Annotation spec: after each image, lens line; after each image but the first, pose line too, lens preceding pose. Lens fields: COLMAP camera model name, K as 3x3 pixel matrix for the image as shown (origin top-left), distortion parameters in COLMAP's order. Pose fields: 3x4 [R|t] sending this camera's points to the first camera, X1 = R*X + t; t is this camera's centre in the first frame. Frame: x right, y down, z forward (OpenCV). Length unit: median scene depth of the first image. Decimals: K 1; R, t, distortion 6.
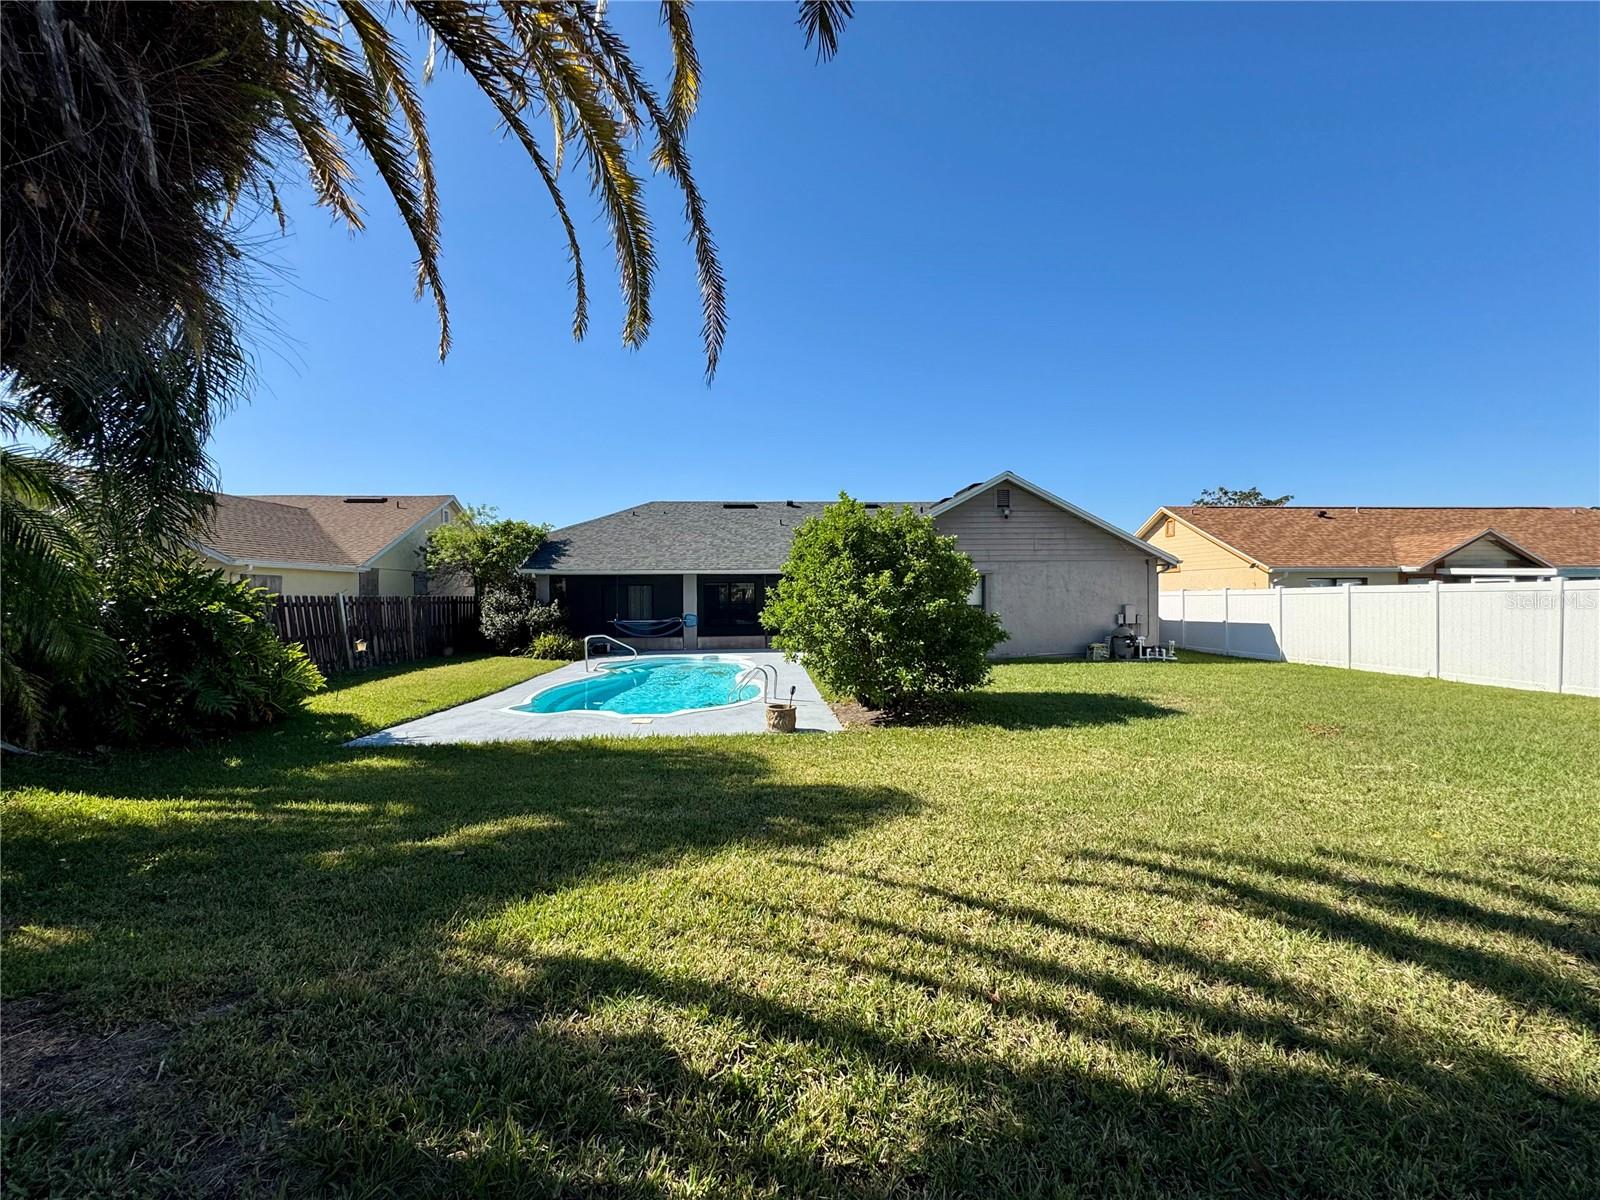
lens RADIAL K [[642.5, 0, 799.0], [0, 642.5, 600.1], [0, 0, 1]] dist [-0.001804, -0.000082]
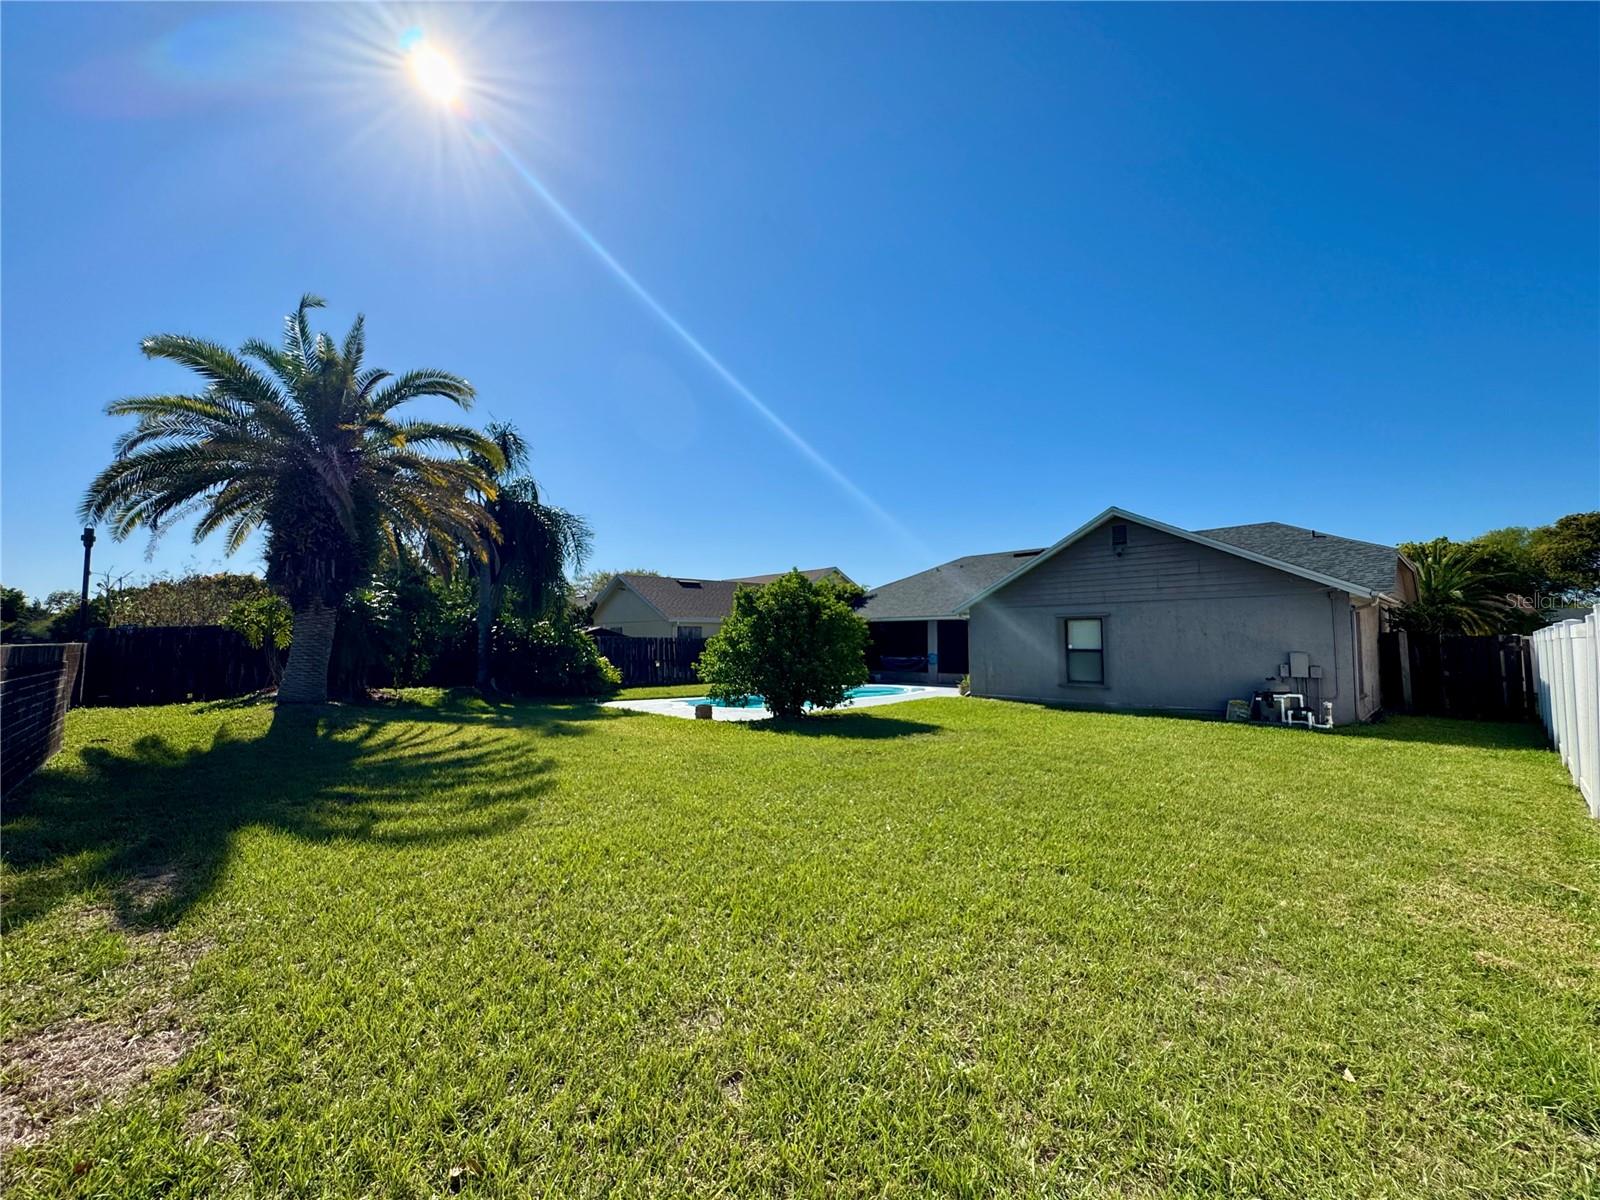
lens RADIAL K [[642.5, 0, 800.6], [0, 642.5, 599.2], [0, 0, 1]] dist [-0.001804, -0.000082]
pose [[0.630660, -0.041754, -0.774935, 0.738678], [-0.009576, 0.998057, -0.061569, -0.003464], [0.776000, 0.046250, 0.629035, 0.059711]]
